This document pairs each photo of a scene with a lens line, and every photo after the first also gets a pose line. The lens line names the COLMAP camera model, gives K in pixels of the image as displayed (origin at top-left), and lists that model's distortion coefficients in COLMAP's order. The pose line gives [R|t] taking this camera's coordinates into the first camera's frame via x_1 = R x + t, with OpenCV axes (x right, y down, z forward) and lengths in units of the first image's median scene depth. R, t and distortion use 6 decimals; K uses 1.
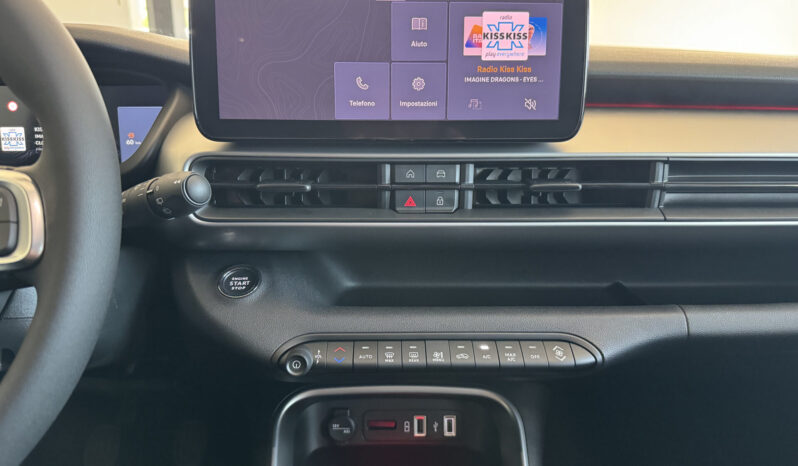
lens RADIAL K [[567.3, 0, 400.4], [0, 567.3, 225.5], [0, 0, 1]] dist [0.045811, -0.024143]
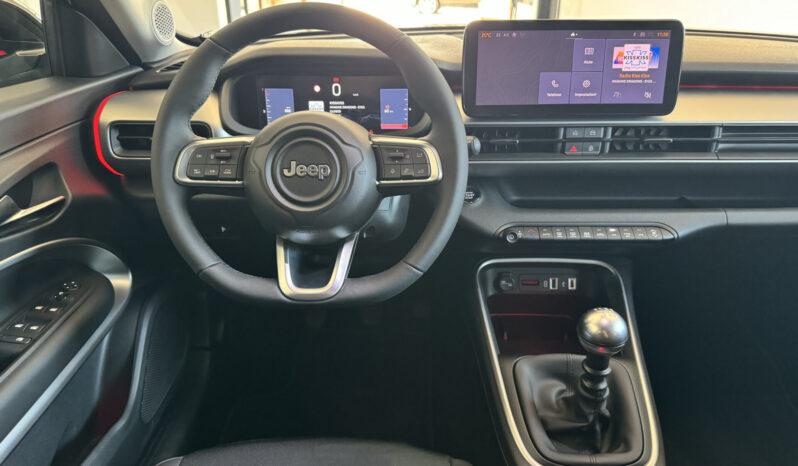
lens RADIAL K [[567.3, 0, 393.6], [0, 567.3, 207.9], [0, 0, 1]] dist [0.045811, -0.024143]
pose [[0.999800, 0.005167, -0.019315, -0.513254], [-0.003452, 0.996132, 0.087797, -0.011892], [0.019693, -0.087713, 0.995951, -0.813027]]
